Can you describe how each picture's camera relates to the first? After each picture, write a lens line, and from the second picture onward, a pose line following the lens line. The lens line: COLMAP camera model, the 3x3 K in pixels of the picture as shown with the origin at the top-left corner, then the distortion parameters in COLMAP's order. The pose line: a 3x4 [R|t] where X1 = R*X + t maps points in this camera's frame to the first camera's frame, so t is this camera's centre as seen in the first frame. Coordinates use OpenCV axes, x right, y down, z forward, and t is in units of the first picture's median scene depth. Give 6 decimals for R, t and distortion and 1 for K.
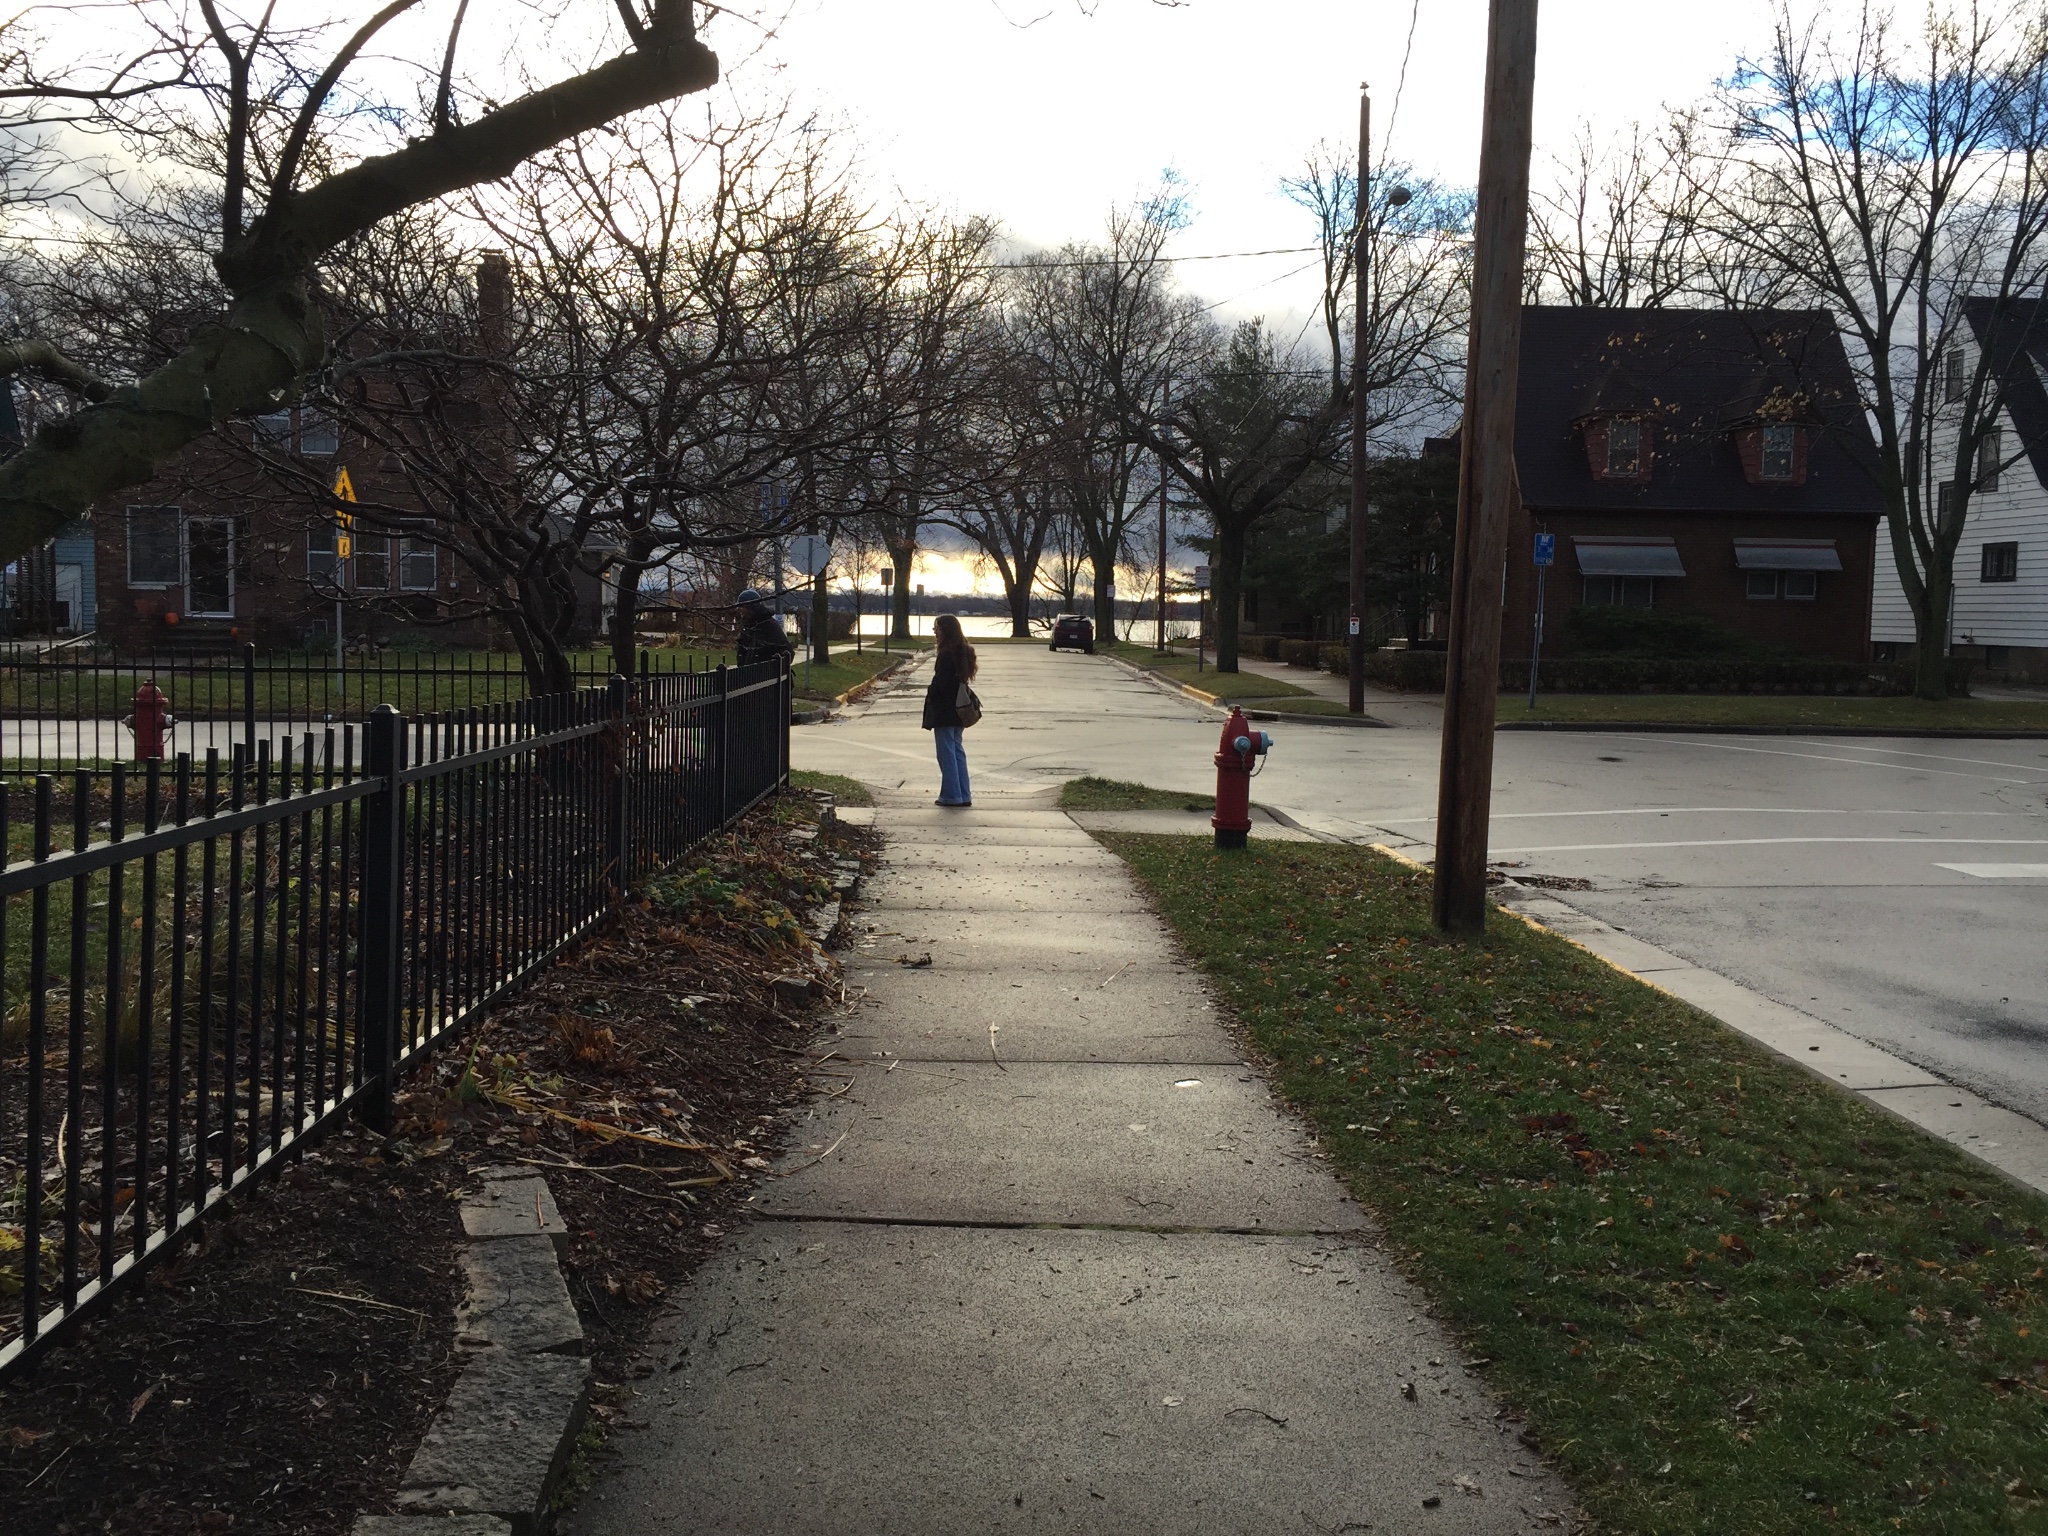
lens RADIAL K [[1752.2, 0, 1028.0], [0, 1752.2, 722.1], [0, 0, 1]] dist [0.084435, -0.109586]
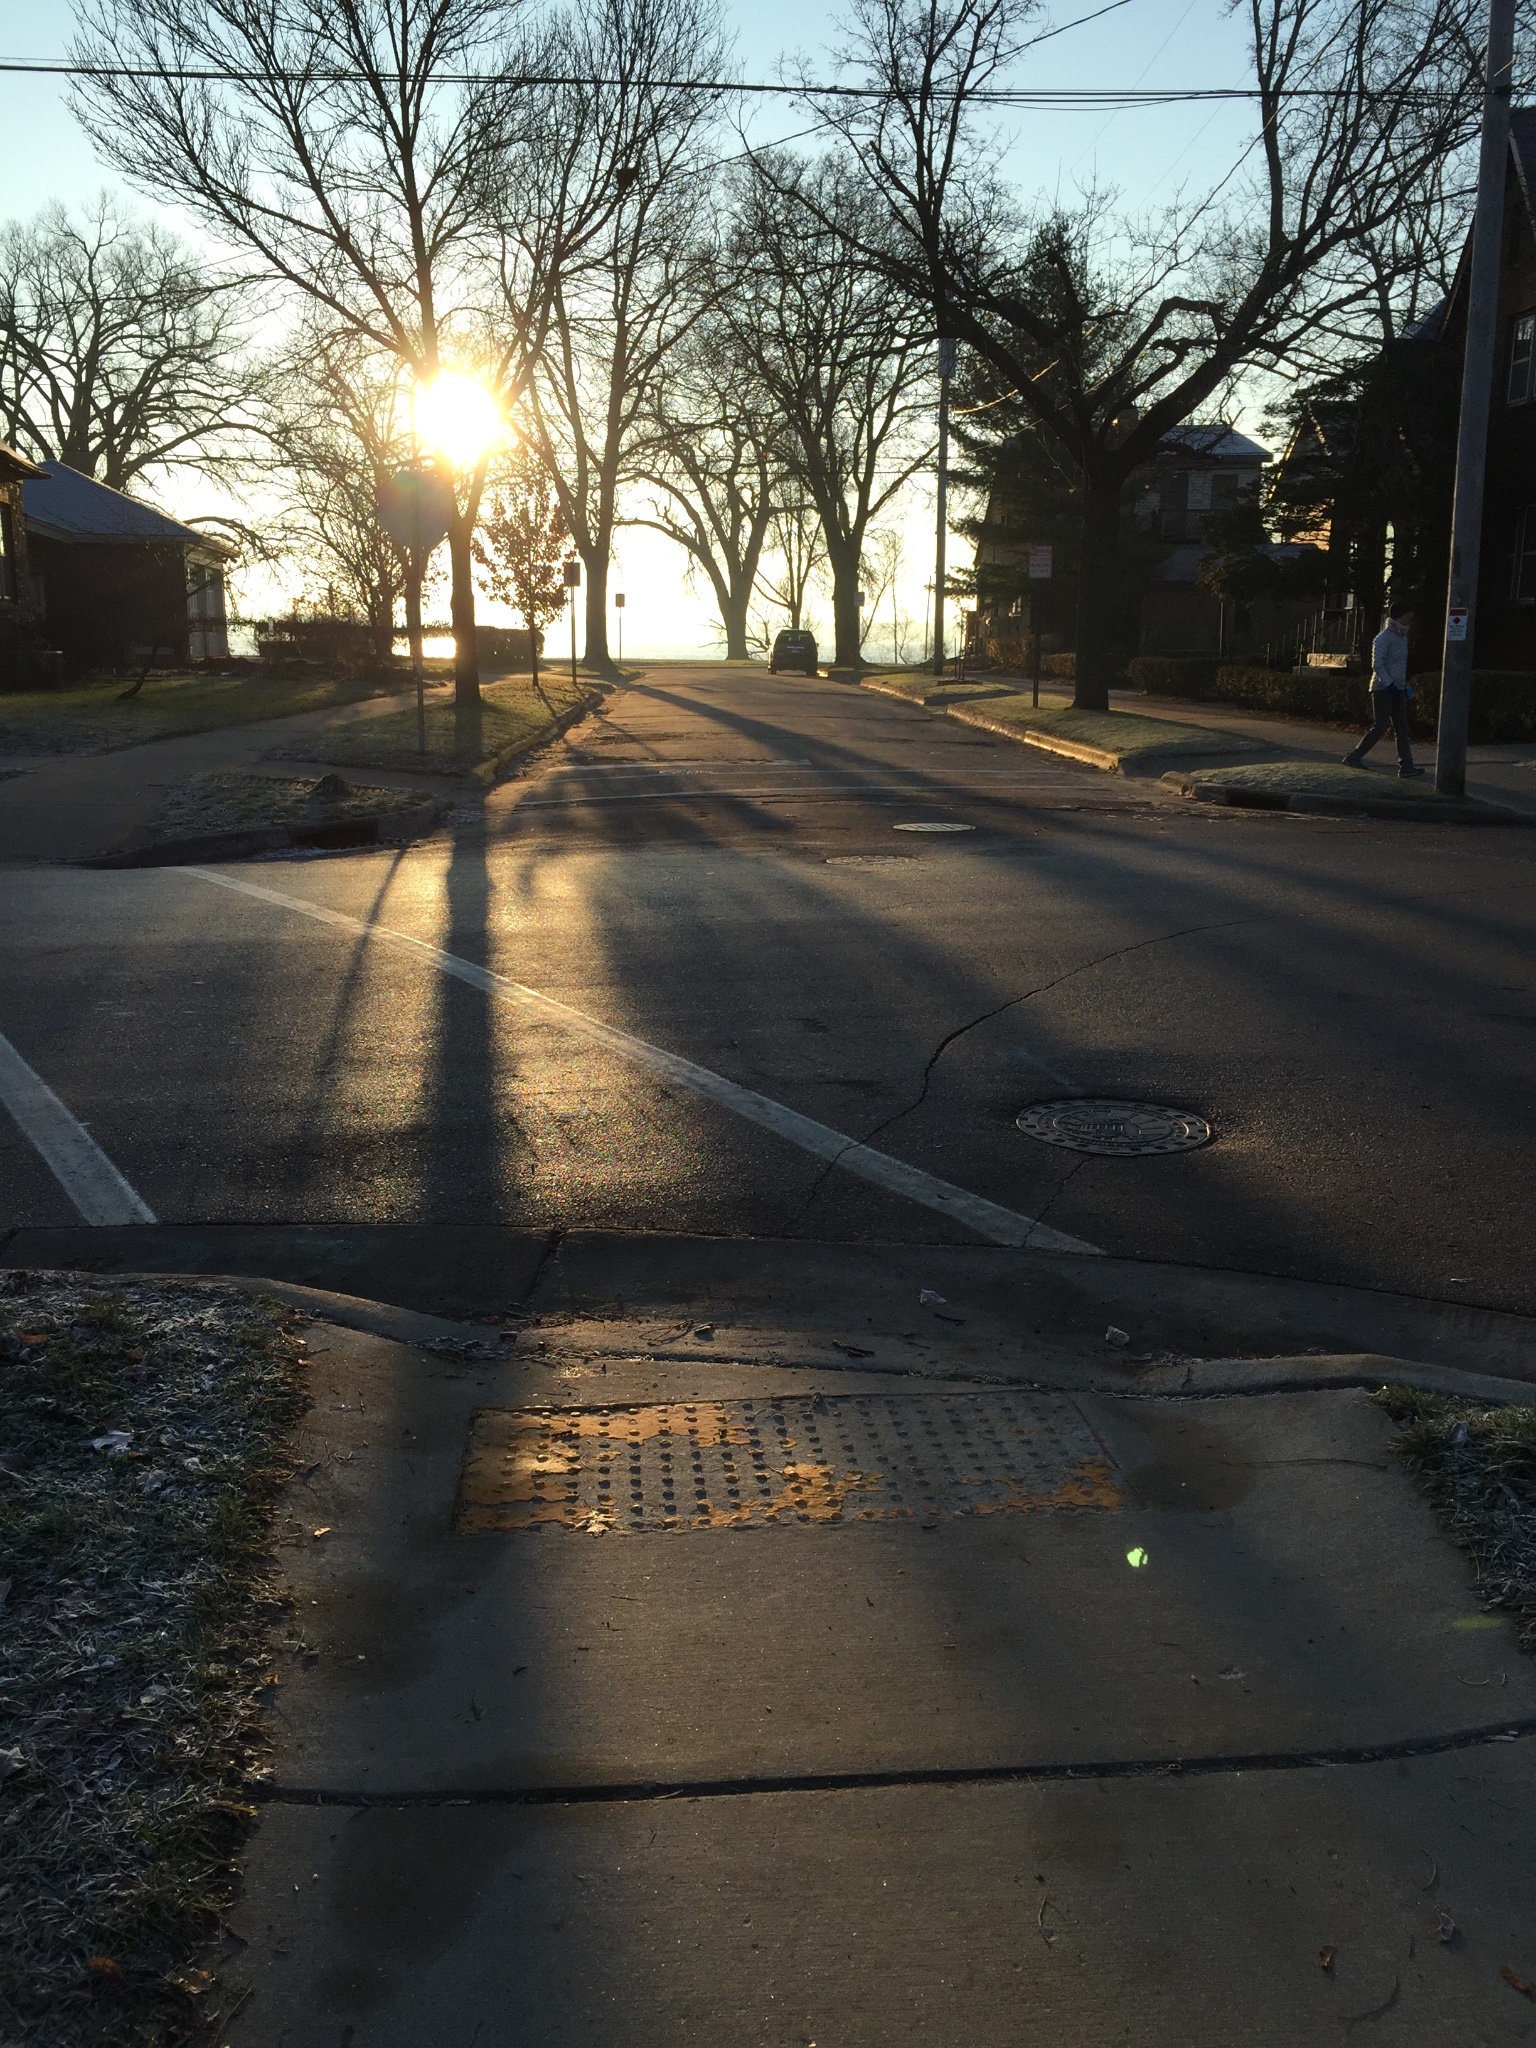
lens RADIAL K [[1752.2, 0, 783.9], [0, 1752.2, 995.6], [0, 0, 1]] dist [0.084435, -0.109586]
pose [[0.999513, -0.017714, 0.025705, -0.020127], [0.013964, 0.990146, 0.139339, -0.015949], [-0.027920, -0.138912, 0.989911, 0.349153]]
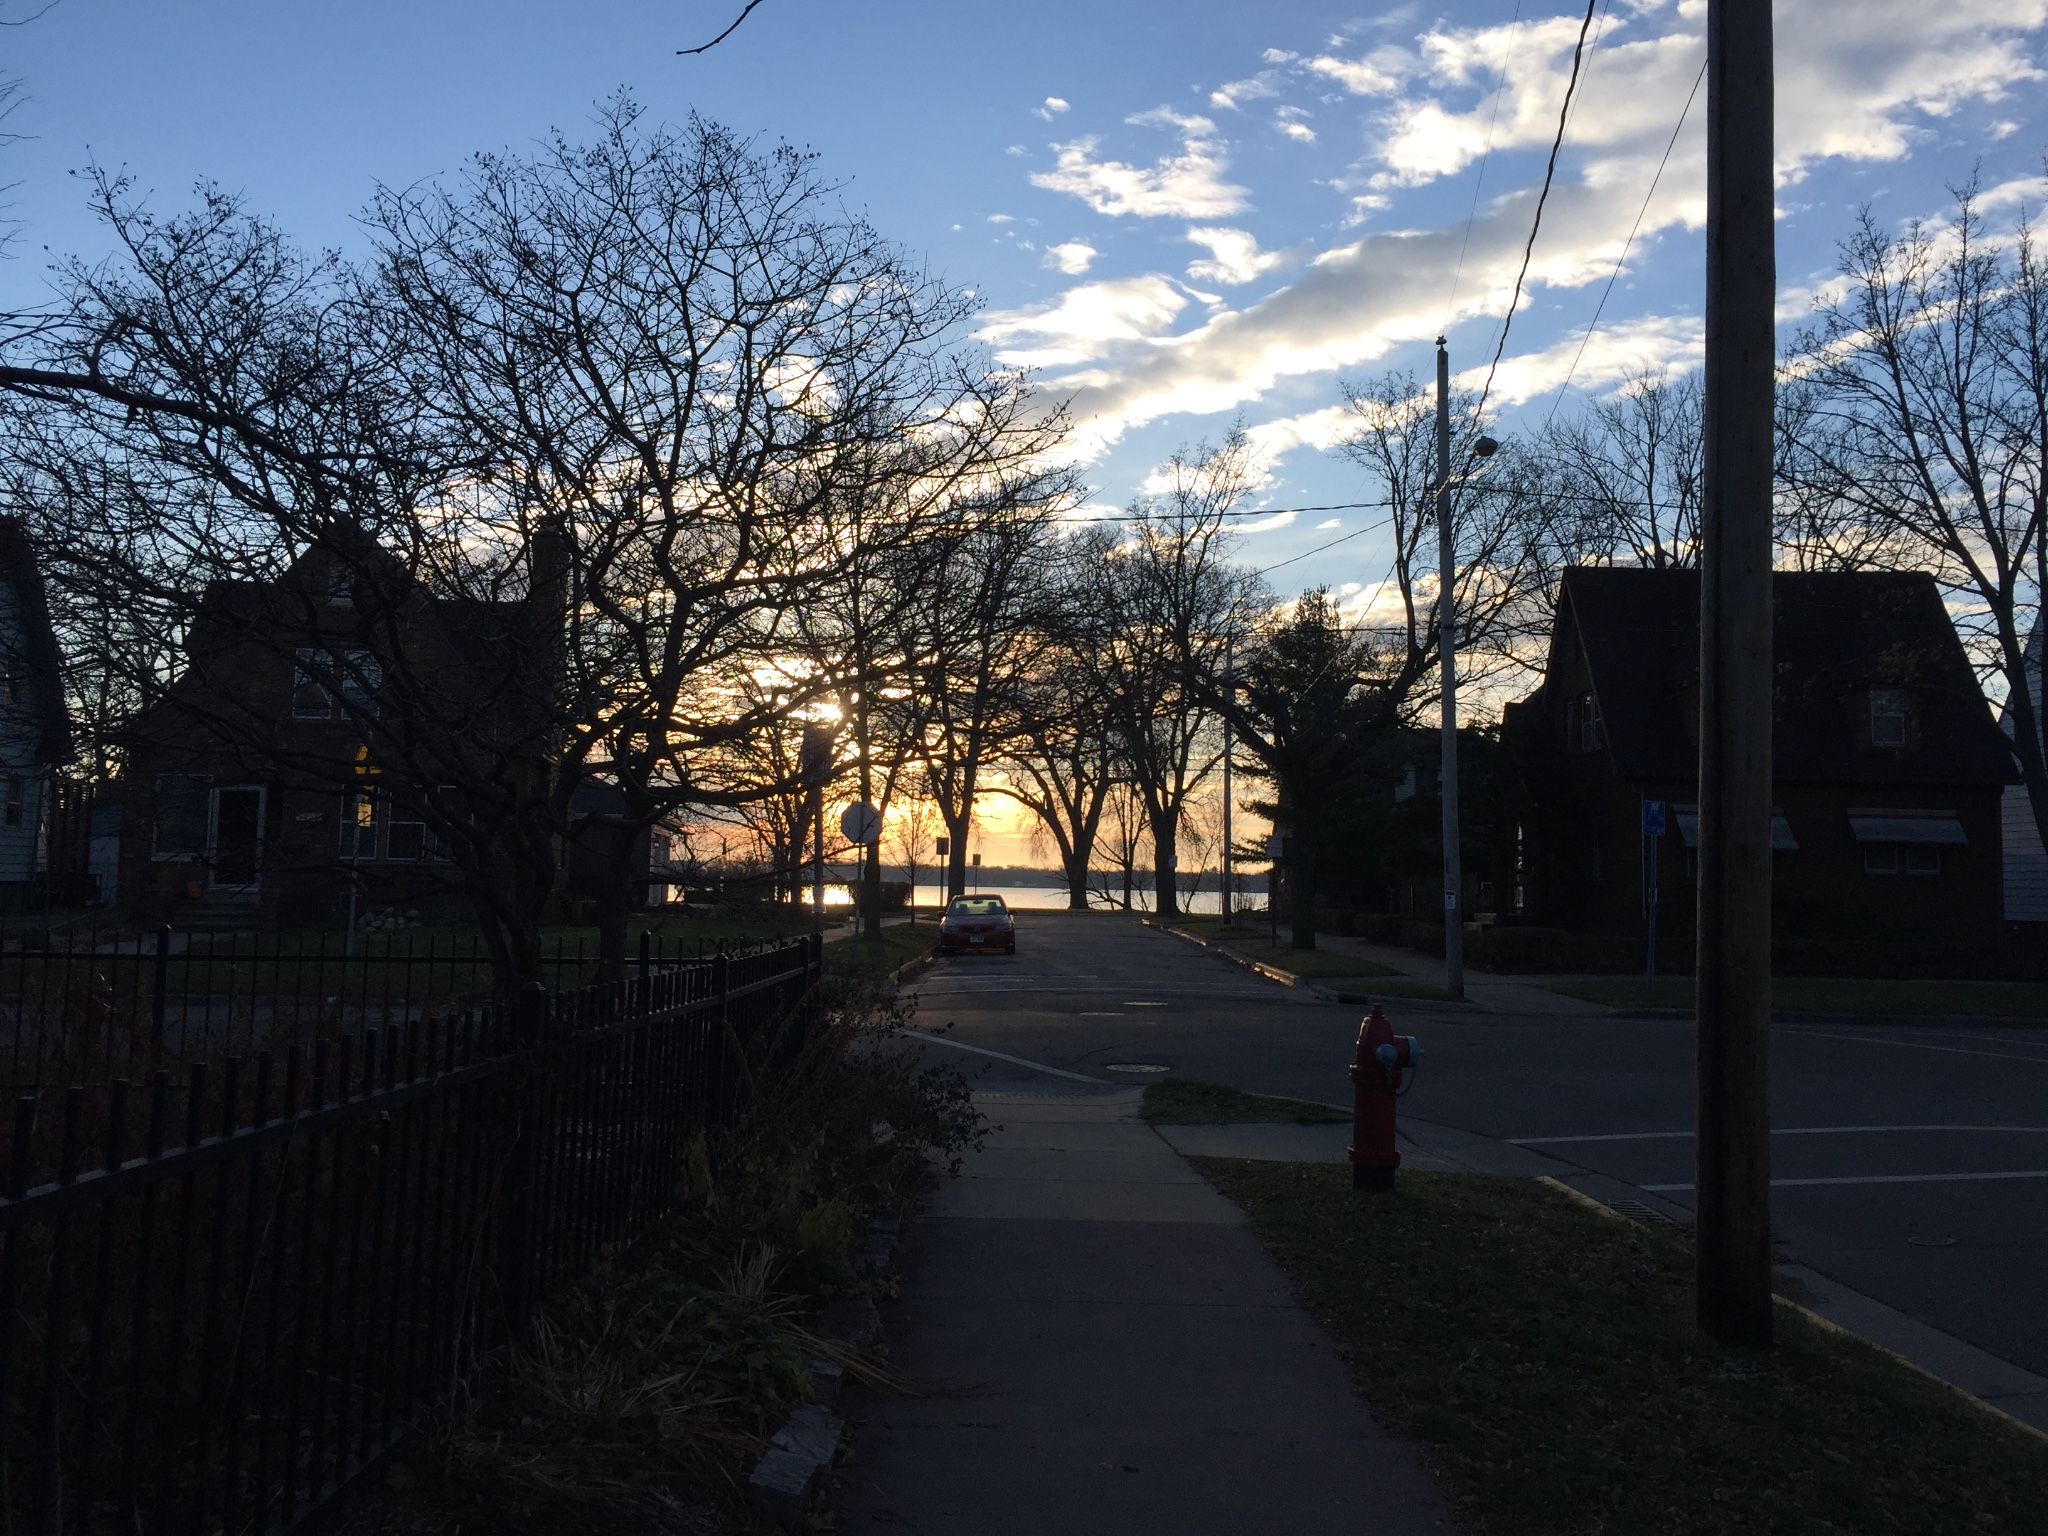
lens RADIAL K [[1752.2, 0, 1028.0], [0, 1752.2, 722.1], [0, 0, 1]] dist [0.084435, -0.109586]
pose [[0.999500, -0.001728, -0.031582, -0.003872], [-0.003140, 0.988155, -0.153424, -0.003443], [0.031473, 0.153446, 0.987656, 0.053110]]
